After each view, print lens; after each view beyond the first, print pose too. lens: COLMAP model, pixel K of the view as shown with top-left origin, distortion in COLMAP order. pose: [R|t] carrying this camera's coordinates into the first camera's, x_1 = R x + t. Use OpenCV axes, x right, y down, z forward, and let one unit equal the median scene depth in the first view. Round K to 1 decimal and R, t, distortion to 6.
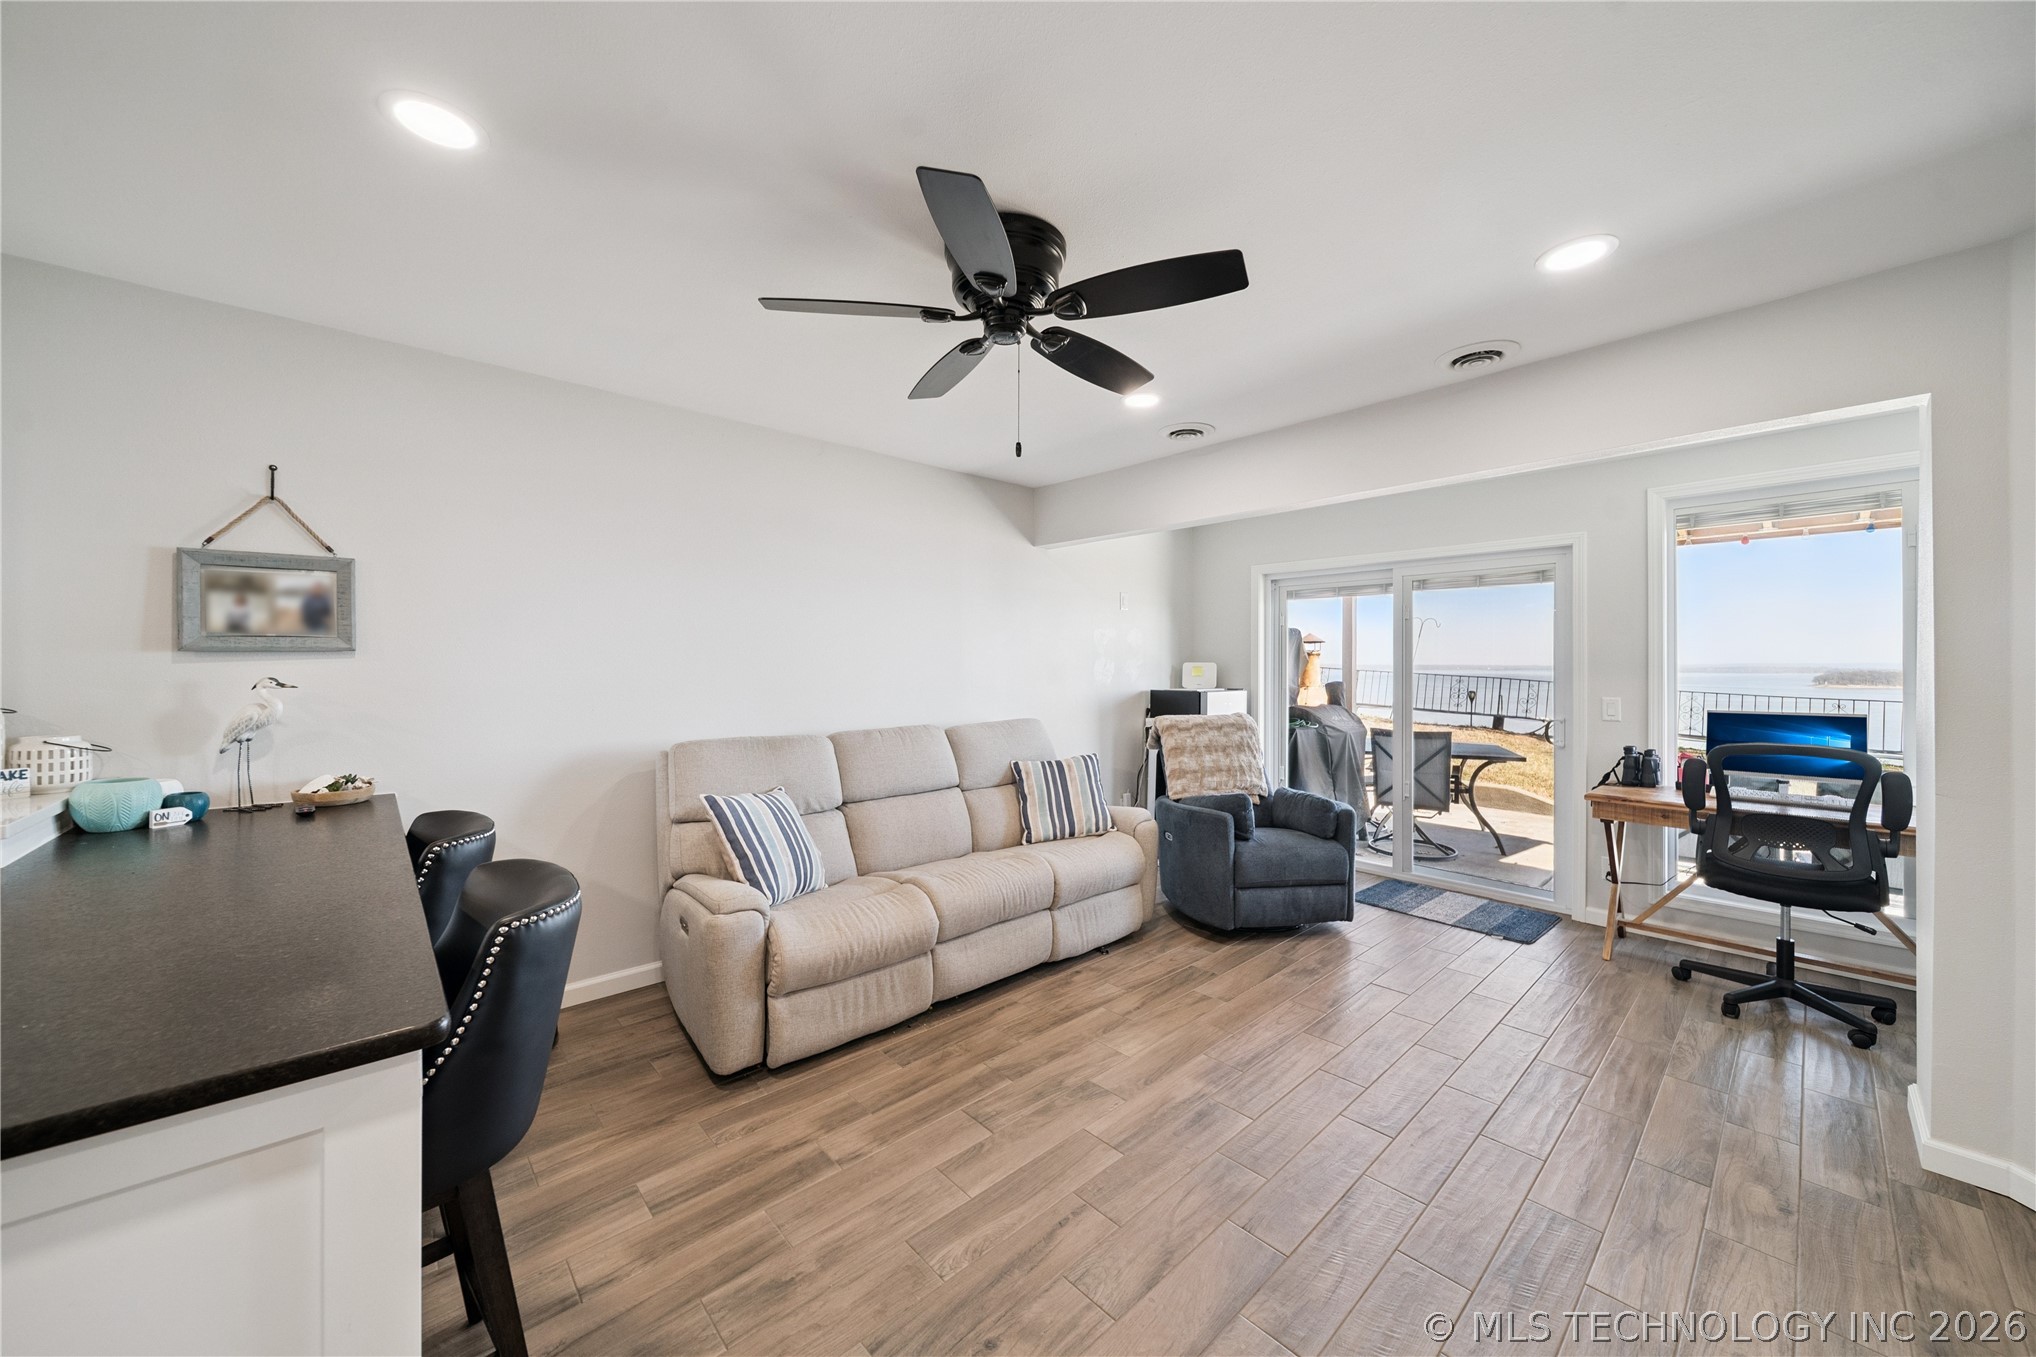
lens RADIAL K [[731.1, 0, 1018.4], [0, 731.1, 666.8], [0, 0, 1]] dist [0.001252, -0.000217]
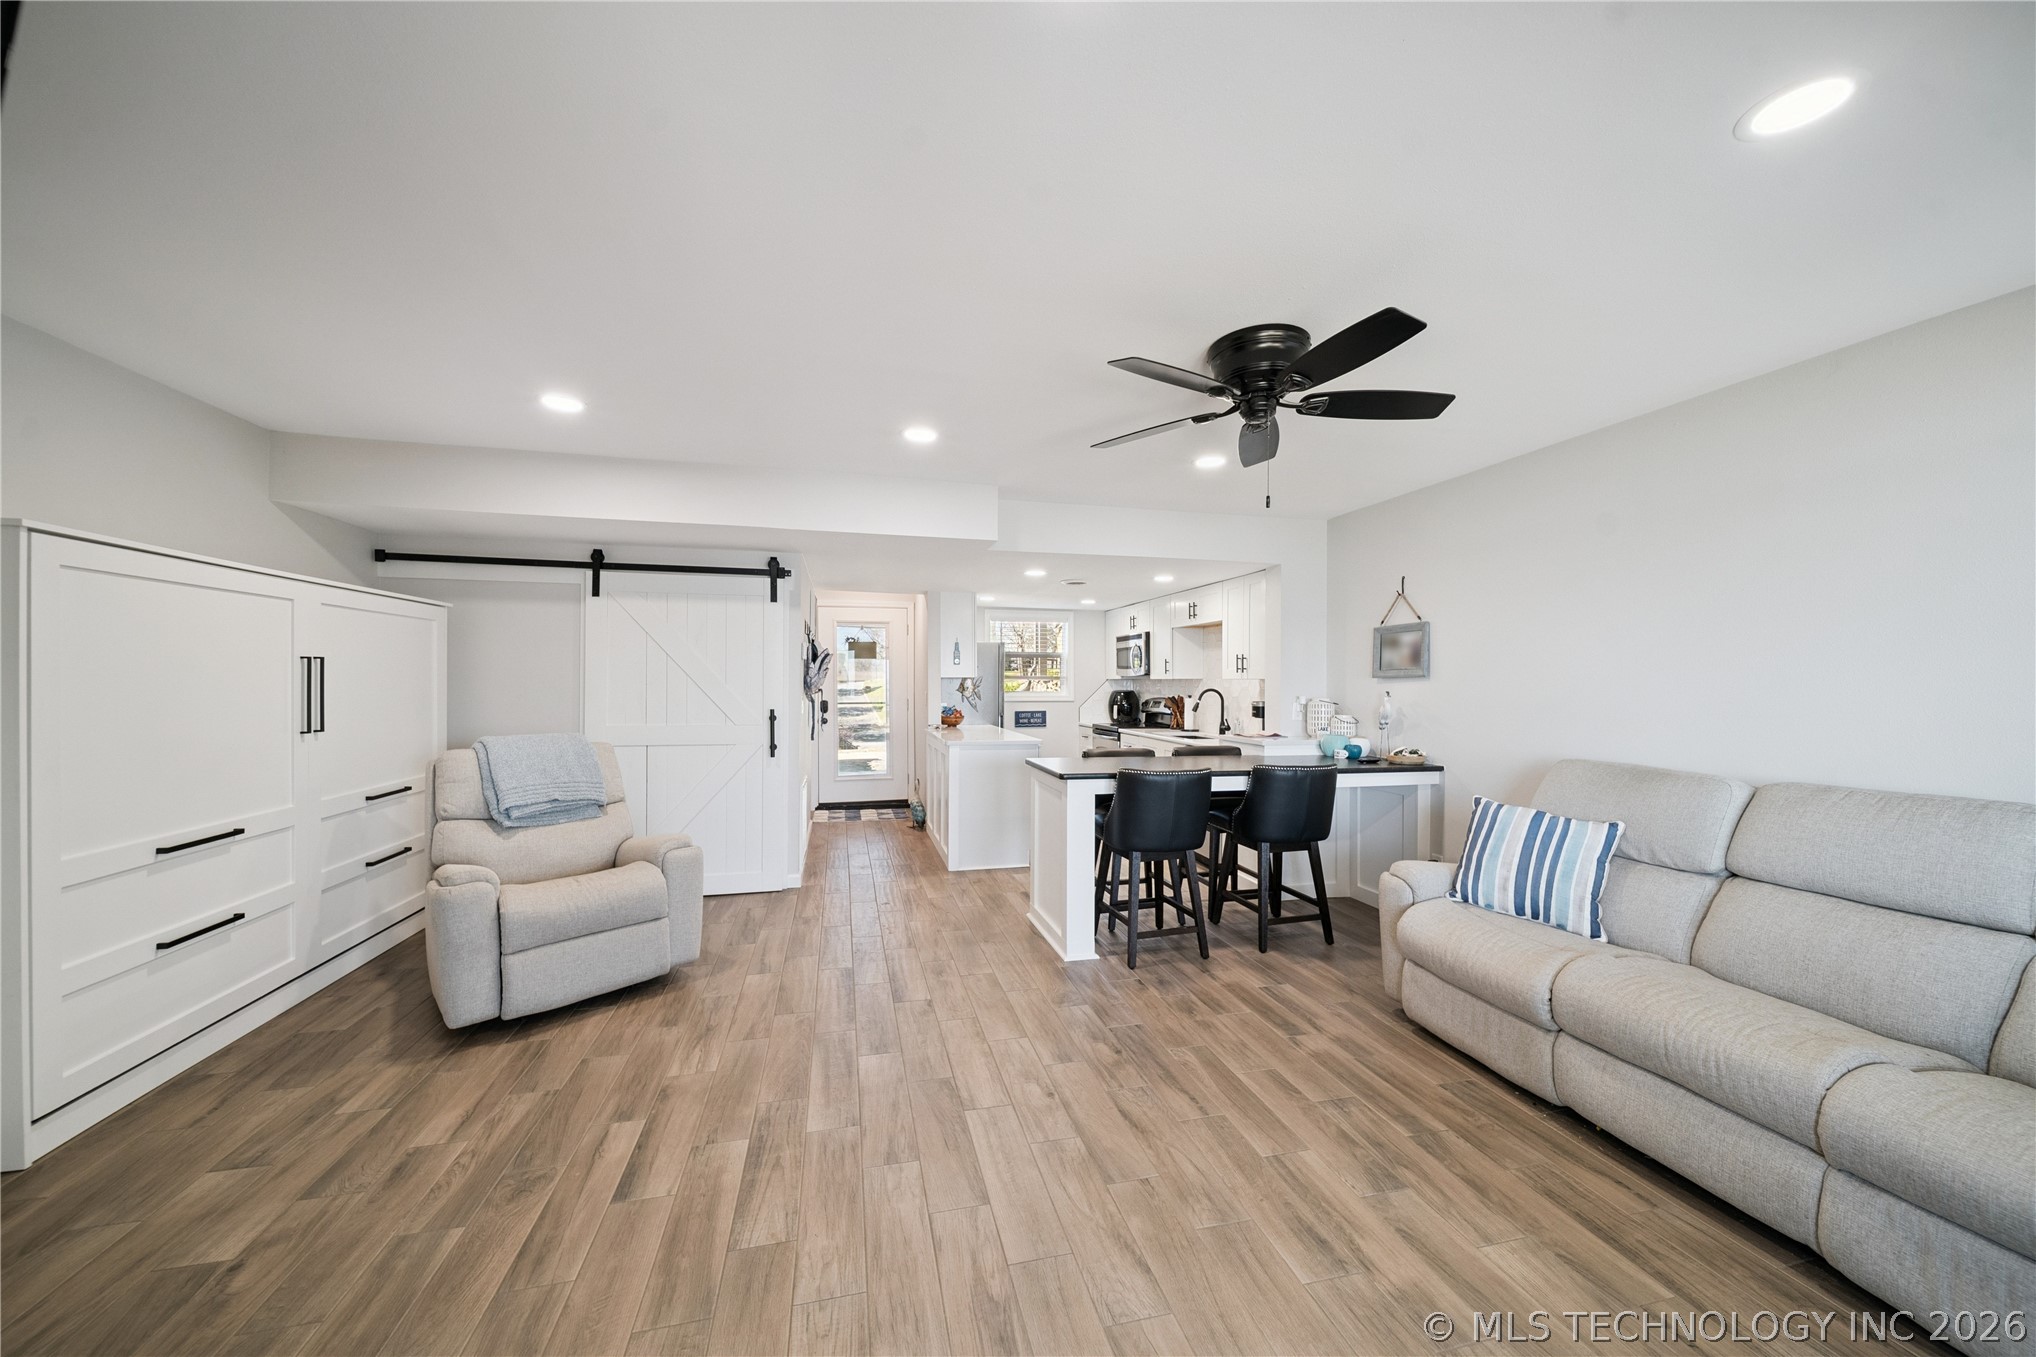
lens RADIAL K [[718.6, 0, 1017.3], [0, 718.6, 689.0], [0, 0, 1]] dist [0.000044, -0.000323]
pose [[-0.480734, 0.001425, -0.876865, 0.827439], [-0.007254, 0.999958, 0.005602, 0.003689], [0.876836, 0.009053, -0.480704, 0.813637]]
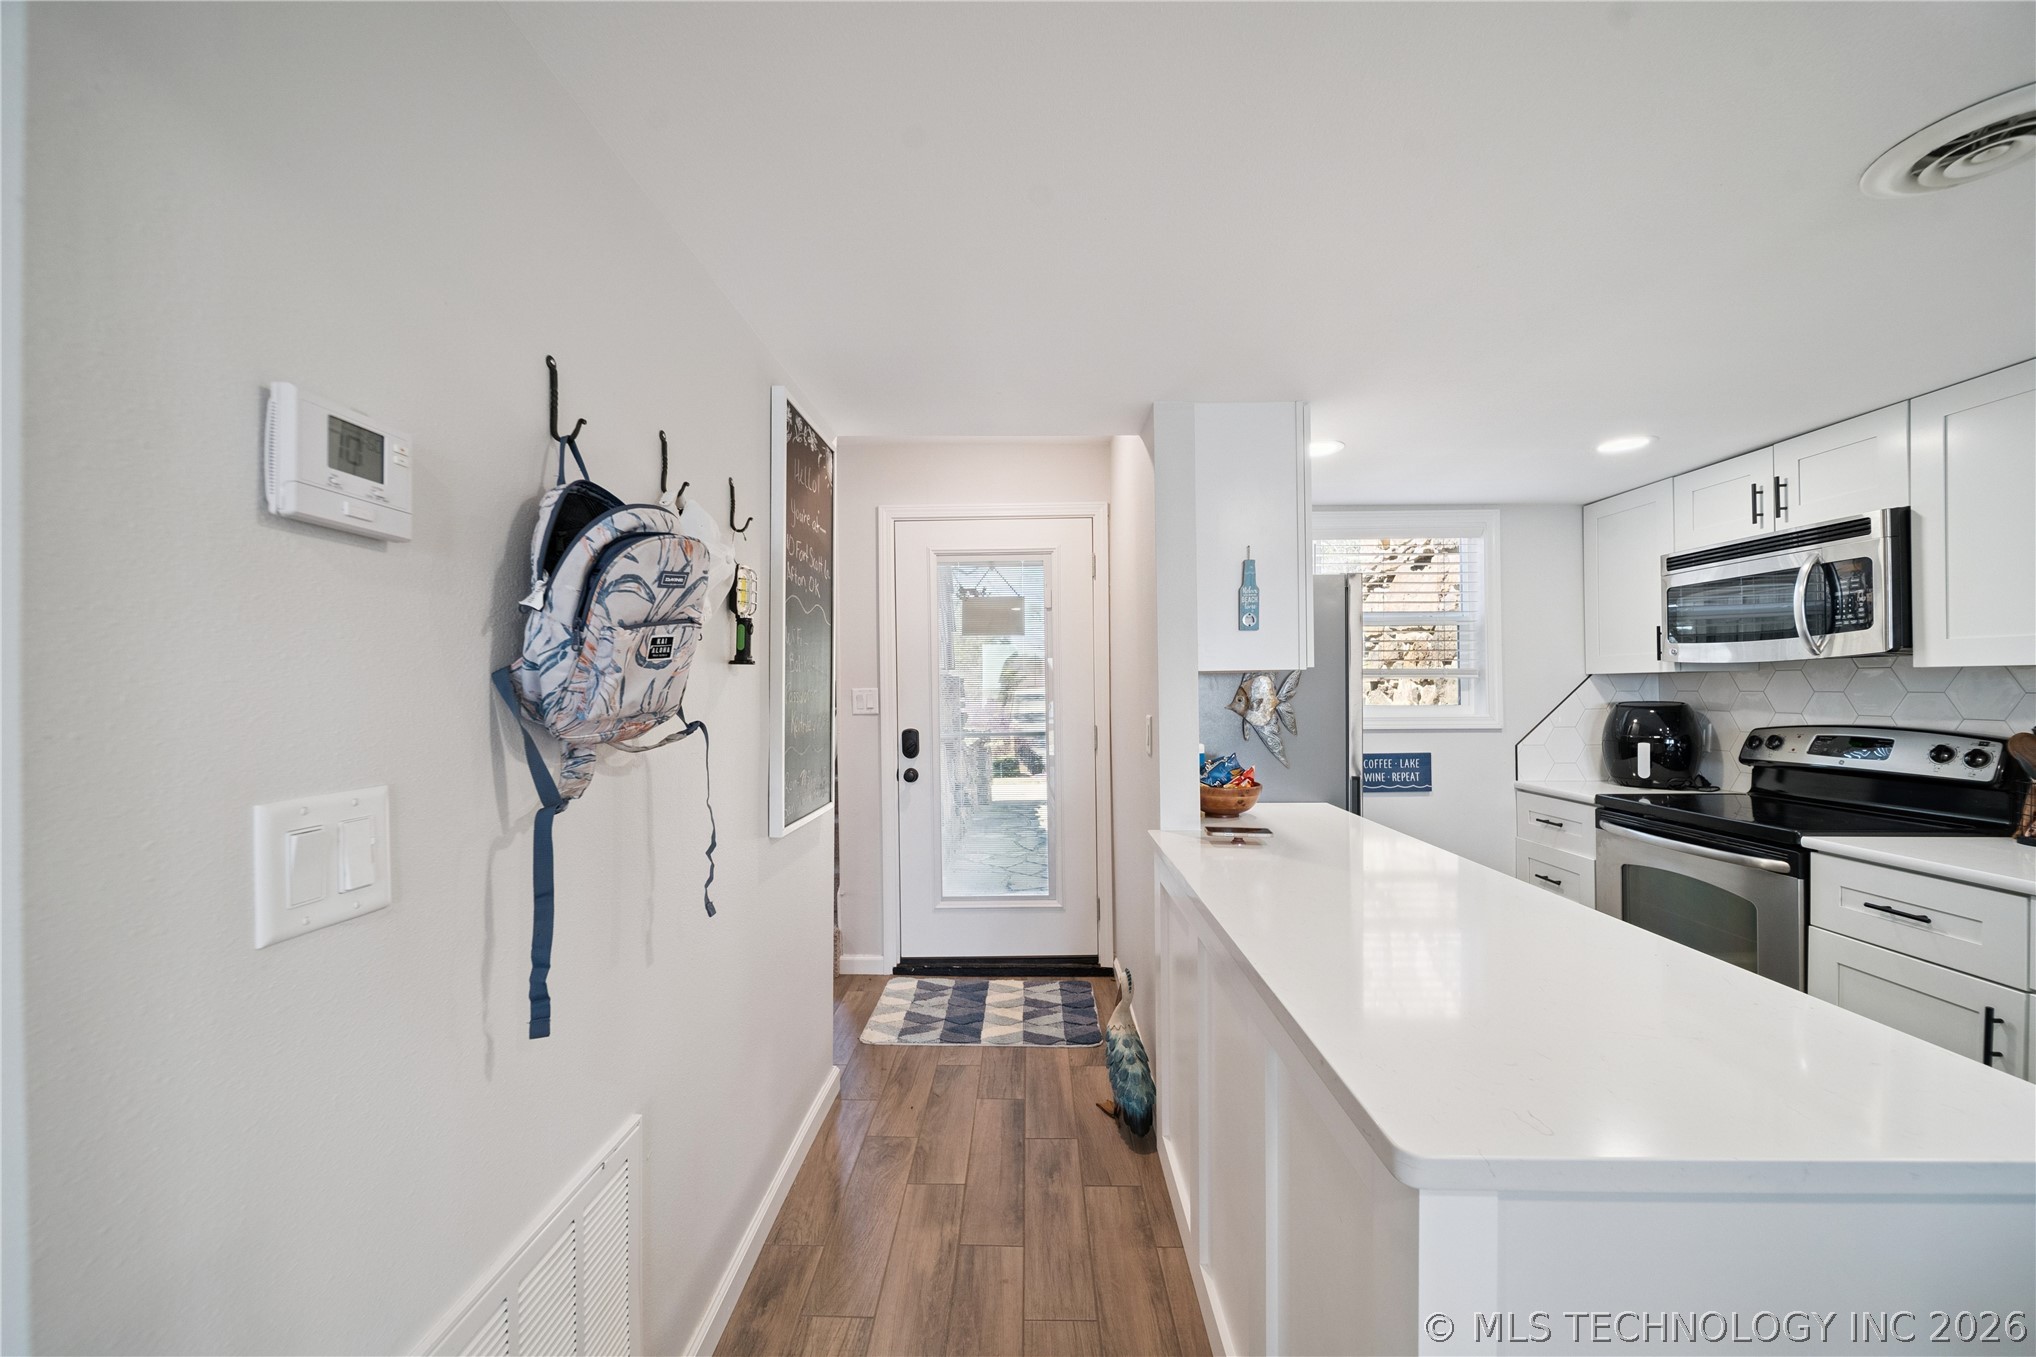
lens RADIAL K [[718.6, 0, 1017.3], [0, 718.6, 689.0], [0, 0, 1]] dist [0.000044, -0.000323]
pose [[-0.684750, 0.003174, -0.728771, -0.362814], [0.004024, 0.999992, 0.000574, -0.001576], [0.728767, -0.002539, -0.684757, -0.103628]]
